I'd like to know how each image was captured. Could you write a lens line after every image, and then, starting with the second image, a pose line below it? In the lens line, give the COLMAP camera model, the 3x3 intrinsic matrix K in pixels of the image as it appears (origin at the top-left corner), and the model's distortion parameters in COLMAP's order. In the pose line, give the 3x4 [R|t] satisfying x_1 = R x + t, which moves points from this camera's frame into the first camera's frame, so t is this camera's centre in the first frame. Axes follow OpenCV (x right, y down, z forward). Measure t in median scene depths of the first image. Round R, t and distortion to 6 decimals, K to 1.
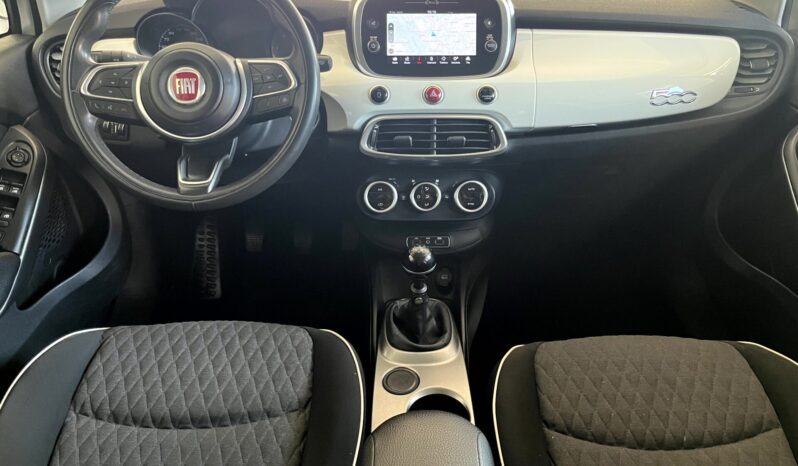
lens RADIAL K [[601.8, 0, 399.0], [0, 601.8, 233.0], [0, 0, 1]] dist [0.065374, -0.111758]
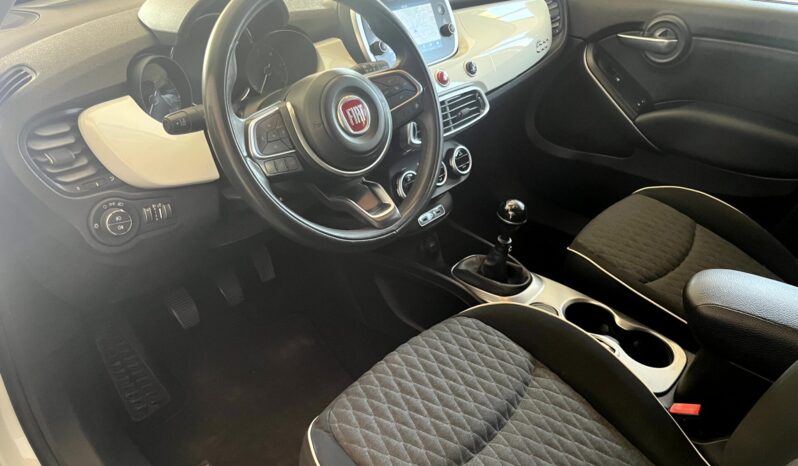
lens RADIAL K [[601.8, 0, 399.0], [0, 601.8, 233.0], [0, 0, 1]] dist [0.065374, -0.111758]
pose [[0.677389, -0.376497, 0.631976, -0.785219], [0.375043, 0.915817, 0.143602, -0.153245], [-0.632840, 0.139744, 0.761567, 0.236883]]
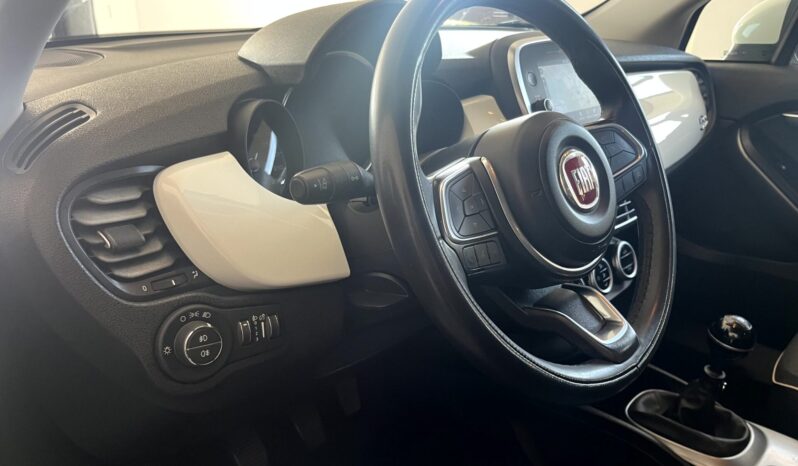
lens RADIAL K [[601.8, 0, 399.0], [0, 601.8, 233.0], [0, 0, 1]] dist [0.065374, -0.111758]
pose [[0.706266, -0.250934, 0.661983, -0.719087], [0.361832, 0.931663, -0.032877, -0.197916], [-0.608495, 0.262747, 0.748798, 0.569117]]
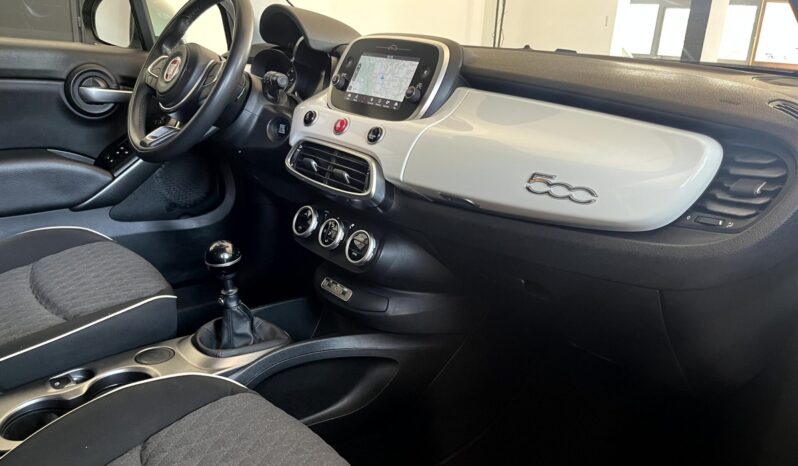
lens RADIAL K [[601.8, 0, 399.0], [0, 601.8, 233.0], [0, 0, 1]] dist [0.065374, -0.111758]
pose [[0.660264, 0.277590, -0.697851, 0.832735], [-0.448620, 0.890973, -0.070047, -0.045729], [0.602322, 0.359319, 0.712810, 0.406851]]
